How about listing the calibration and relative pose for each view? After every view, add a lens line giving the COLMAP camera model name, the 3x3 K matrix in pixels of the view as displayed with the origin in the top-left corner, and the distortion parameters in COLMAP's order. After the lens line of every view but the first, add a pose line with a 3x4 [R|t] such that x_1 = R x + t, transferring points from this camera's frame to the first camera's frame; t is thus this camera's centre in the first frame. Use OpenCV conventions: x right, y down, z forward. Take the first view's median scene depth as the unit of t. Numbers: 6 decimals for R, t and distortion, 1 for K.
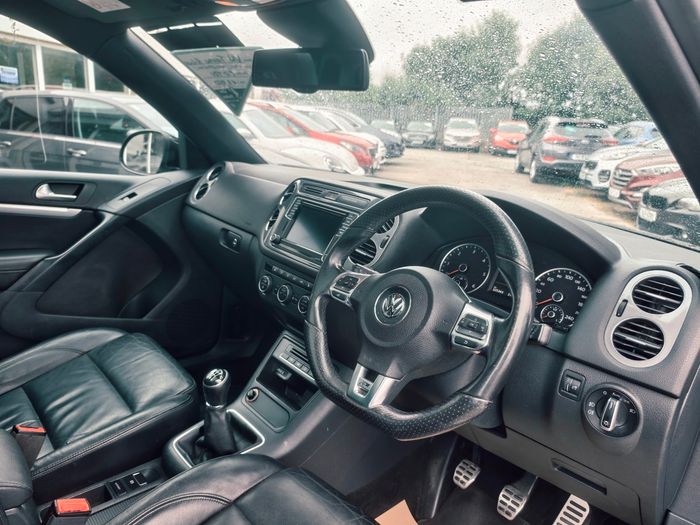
lens RADIAL K [[496.9, 0, 347.7], [0, 496.9, 261.9], [0, 0, 1]] dist [0.018482, -0.016285]
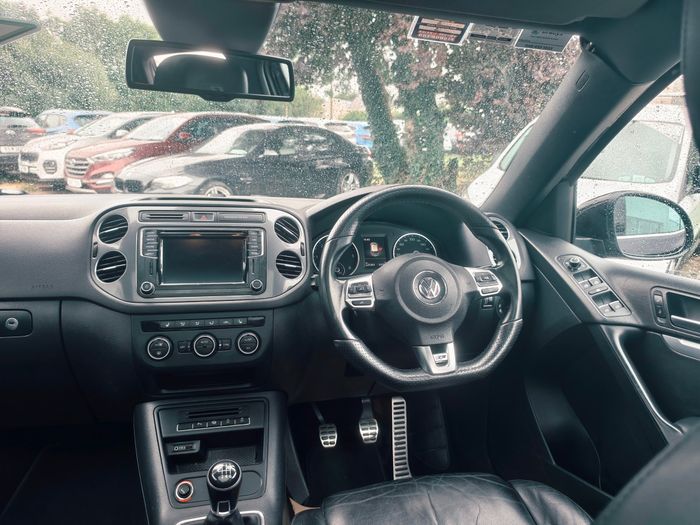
lens RADIAL K [[496.9, 0, 345.5], [0, 496.9, 263.5], [0, 0, 1]] dist [0.018482, -0.016285]
pose [[0.472718, -0.262999, 0.841053, -0.094512], [0.239146, 0.956894, 0.164809, -0.020302], [-0.848143, 0.123226, 0.515236, 0.052783]]
